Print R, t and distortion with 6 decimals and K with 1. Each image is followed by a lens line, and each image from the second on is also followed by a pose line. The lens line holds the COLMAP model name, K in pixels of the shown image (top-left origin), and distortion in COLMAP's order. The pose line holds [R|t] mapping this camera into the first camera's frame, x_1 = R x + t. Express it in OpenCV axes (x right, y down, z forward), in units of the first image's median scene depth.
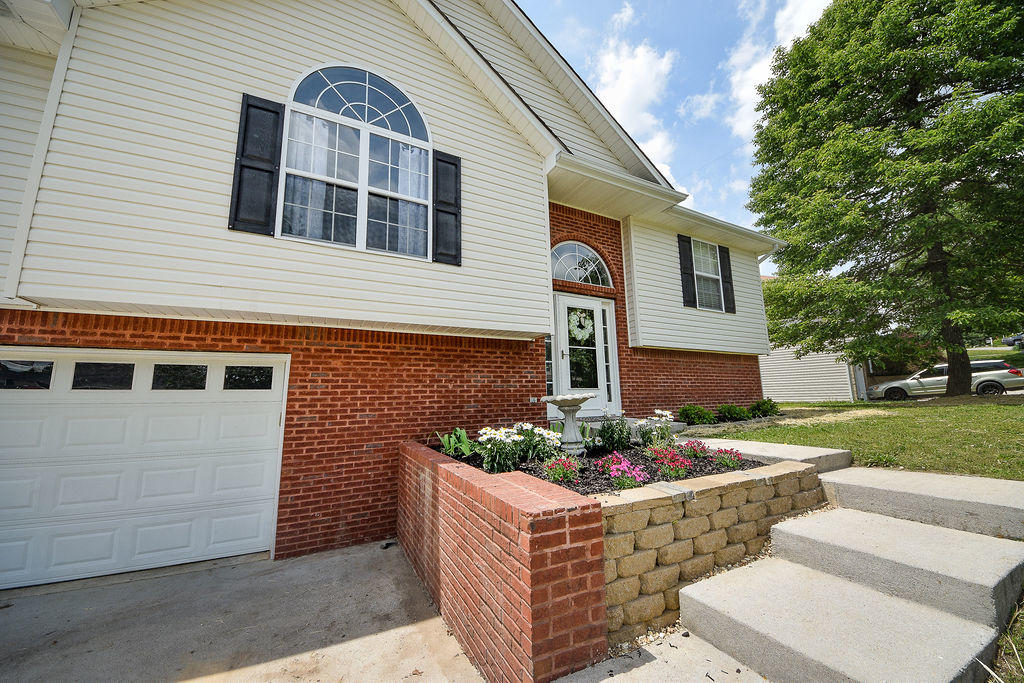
lens RADIAL K [[358.6, 0, 510.5], [0, 358.6, 341.3], [0, 0, 1]] dist [0.033047, -0.022253]
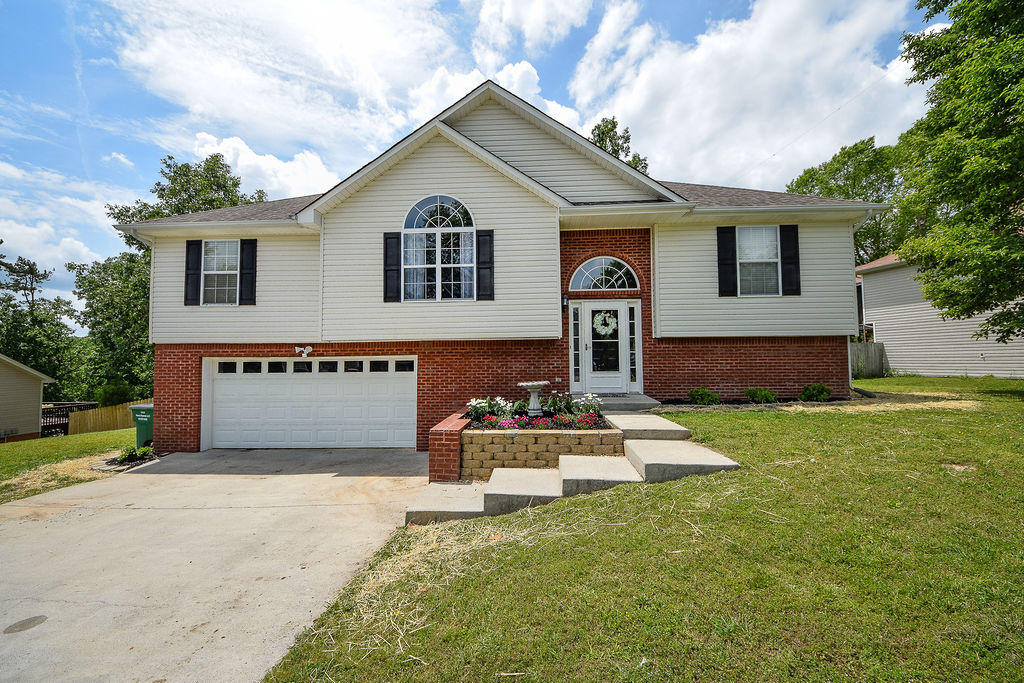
lens RADIAL K [[367.7, 0, 513.5], [0, 367.7, 340.9], [0, 0, 1]] dist [0.033692, -0.021157]
pose [[0.863850, -0.014154, -0.503551, 0.863060], [0.070300, 0.993211, 0.092683, -0.190587], [0.498820, -0.115463, 0.858980, -0.469464]]
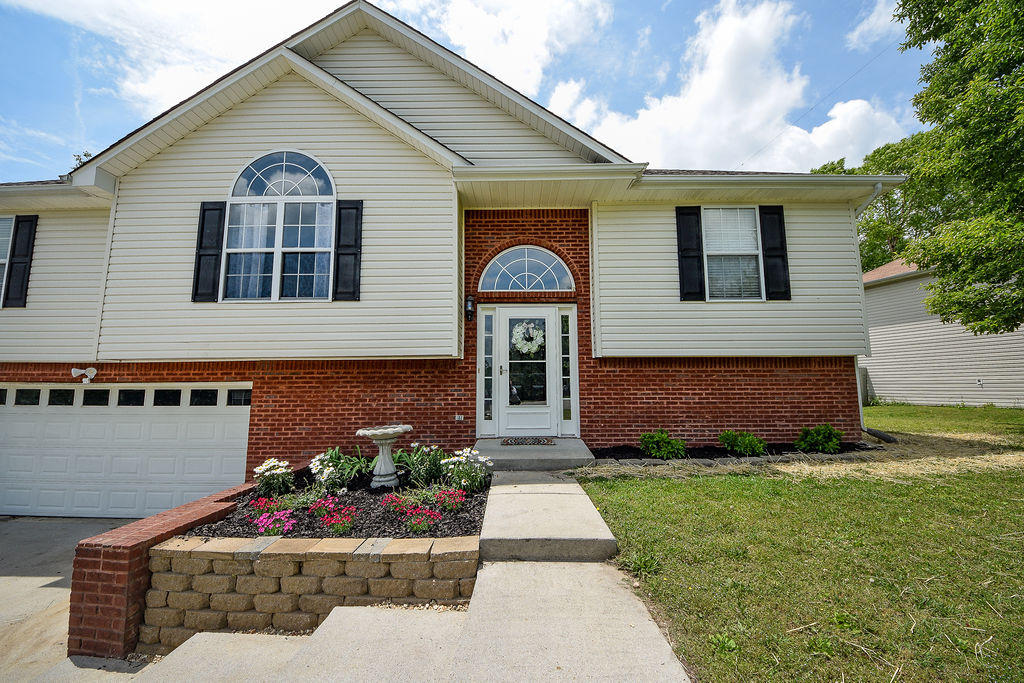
lens RADIAL K [[362.5, 0, 513.2], [0, 362.5, 341.1], [0, 0, 1]] dist [0.031883, -0.020179]
pose [[0.885600, -0.039322, -0.462780, 0.887266], [0.061354, 0.997582, 0.032647, -0.099962], [0.460378, -0.057306, 0.885872, 0.227069]]
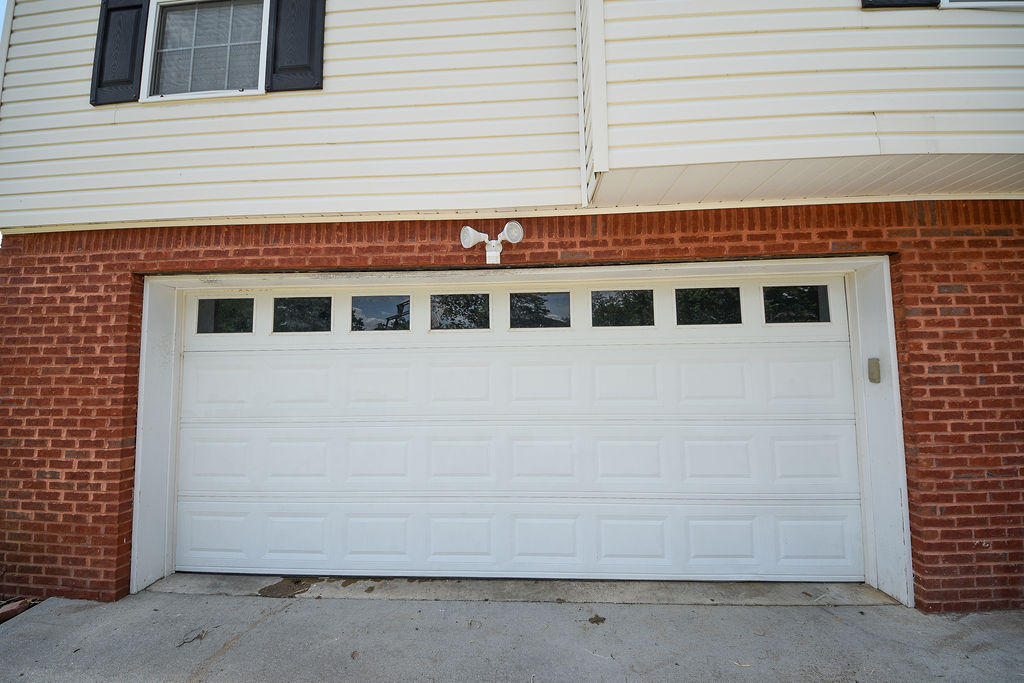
lens RADIAL K [[362.5, 0, 513.2], [0, 362.5, 341.1], [0, 0, 1]] dist [0.031883, -0.020179]
pose [[0.859001, -0.033166, -0.510899, -0.807875], [0.075320, 0.995228, 0.062032, 0.086773], [0.506404, -0.091766, 0.857400, 0.204823]]
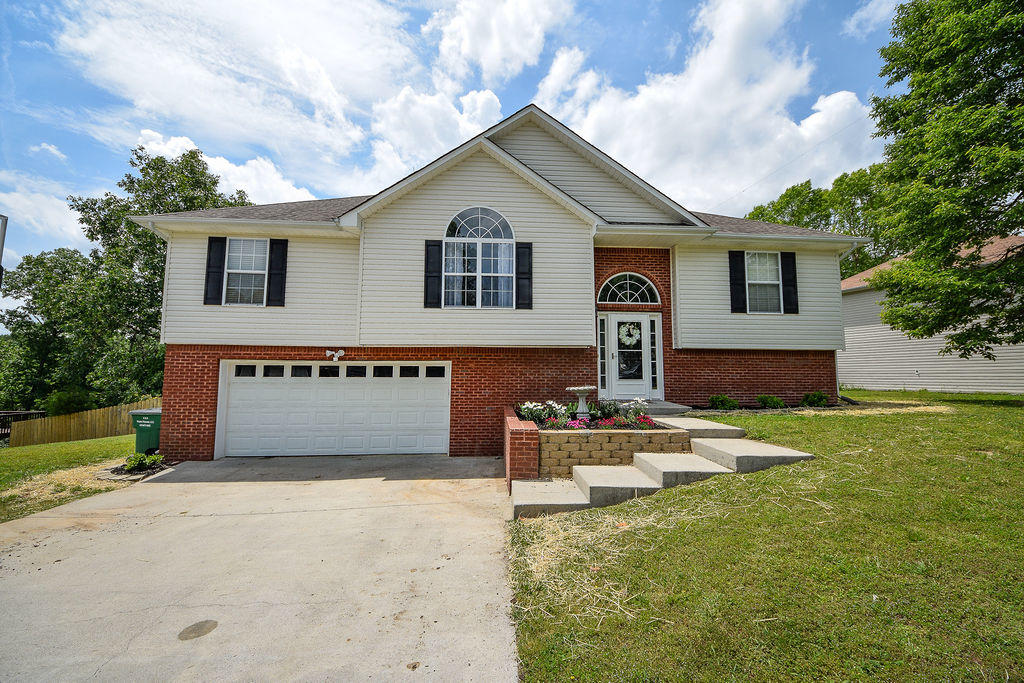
lens RADIAL K [[362.5, 0, 513.2], [0, 362.5, 341.1], [0, 0, 1]] dist [0.031883, -0.020179]
pose [[0.913873, -0.012615, -0.405804, 0.529302], [0.040545, 0.997356, 0.060303, -0.180731], [0.403971, -0.071562, 0.911968, -0.697863]]
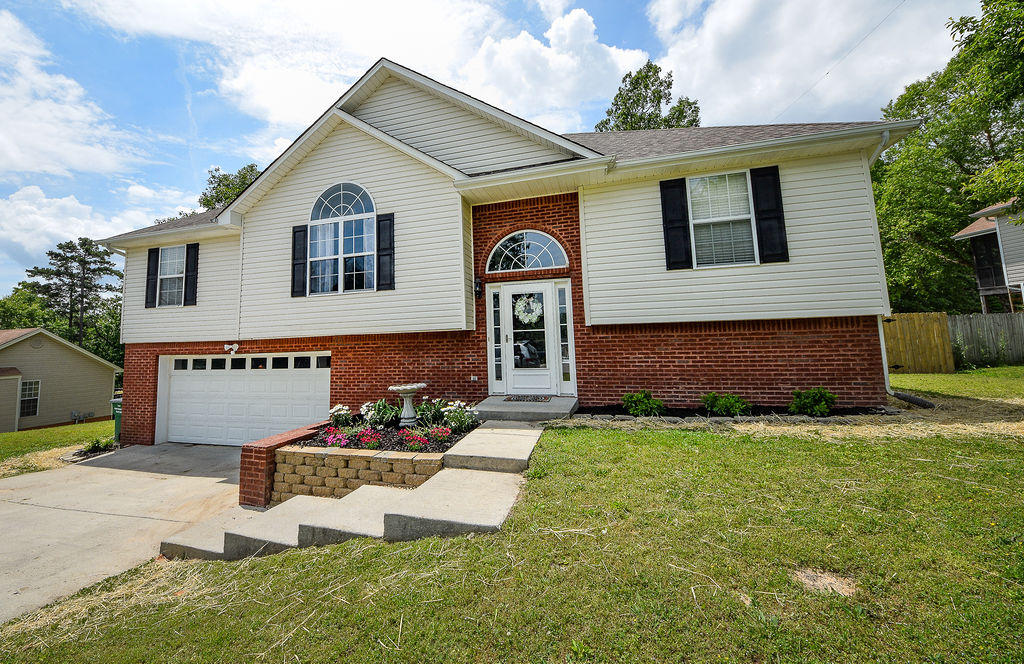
lens RADIAL K [[395.1, 0, 475.3], [0, 395.1, 294.7], [0, 0, 1]] dist [0.044665, -0.031168]
pose [[0.710214, -0.082603, -0.699122, 1.367155], [0.123426, 0.992320, 0.008138, -0.175928], [0.693081, -0.092070, 0.714956, 0.062212]]
